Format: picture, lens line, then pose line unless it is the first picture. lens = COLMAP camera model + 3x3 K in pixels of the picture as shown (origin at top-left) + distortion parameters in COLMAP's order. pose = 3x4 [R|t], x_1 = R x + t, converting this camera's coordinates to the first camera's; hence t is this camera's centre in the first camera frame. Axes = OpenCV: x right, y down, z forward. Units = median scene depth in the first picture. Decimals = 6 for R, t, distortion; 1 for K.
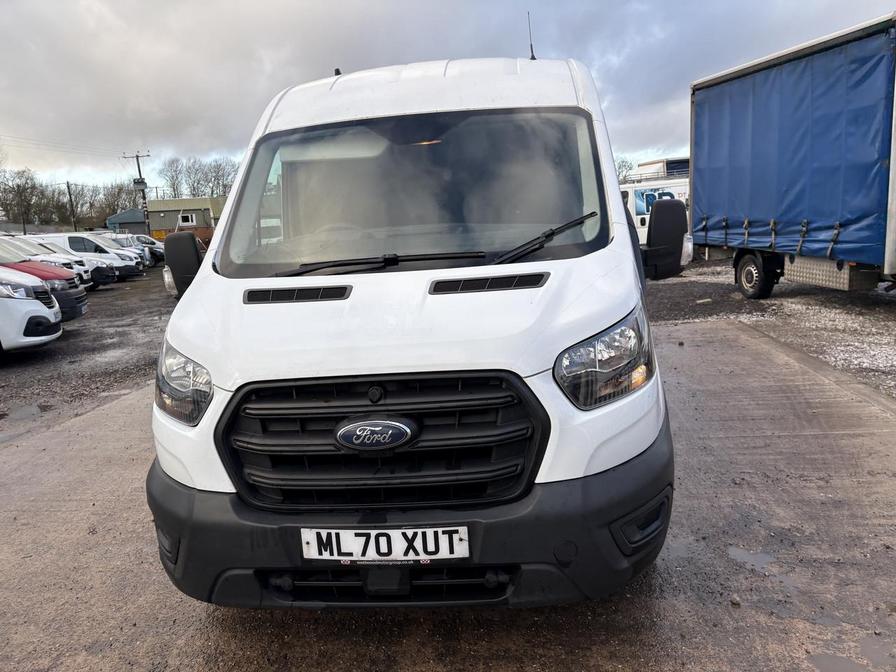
lens RADIAL K [[637.2, 0, 448.0], [0, 637.2, 336.0], [0, 0, 1]] dist [0.047940, -0.049306]
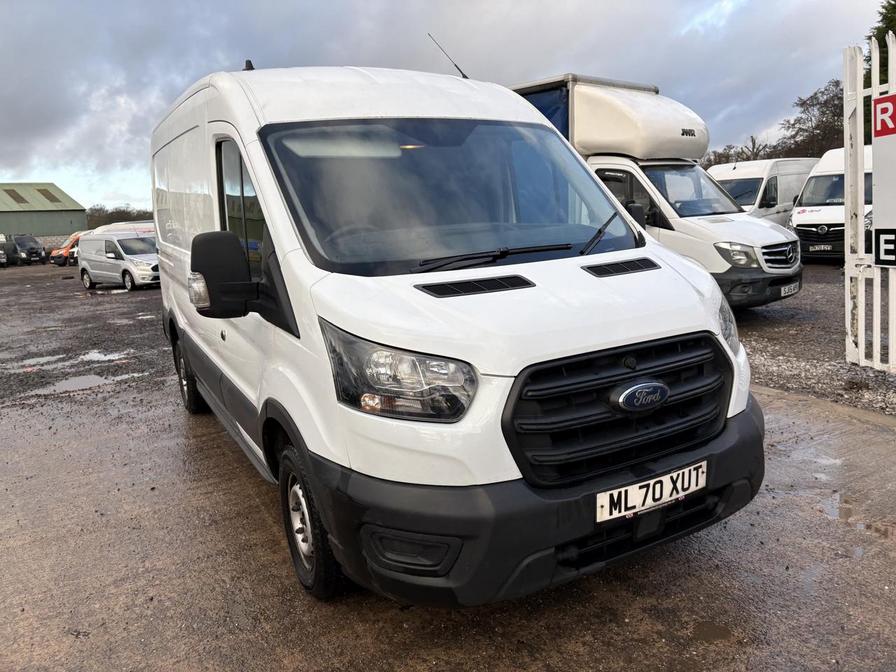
lens RADIAL K [[637.2, 0, 448.0], [0, 637.2, 336.0], [0, 0, 1]] dist [0.047940, -0.049306]
pose [[0.836870, -0.087315, 0.540393, -0.994757], [0.105493, 0.994416, -0.002696, 0.014418], [-0.537141, 0.059264, 0.841408, 0.219542]]
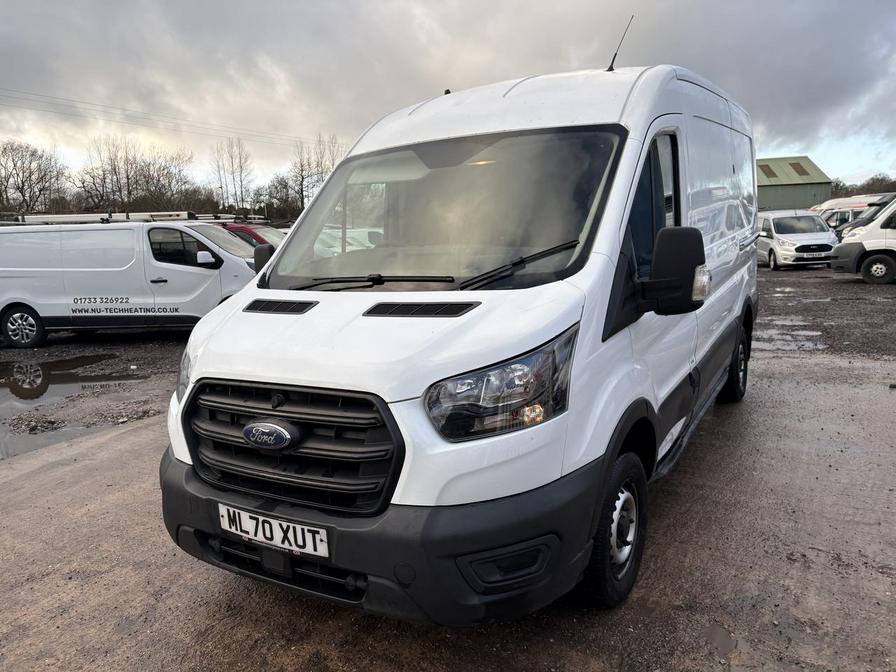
lens RADIAL K [[644.4, 0, 448.0], [0, 644.4, 336.0], [0, 0, 1]] dist [0.004785, 0.000179]
pose [[0.911409, 0.087604, -0.402067, 0.627687], [-0.085154, 0.996079, 0.024002, -0.079588], [0.402593, 0.012362, 0.915295, 0.057469]]
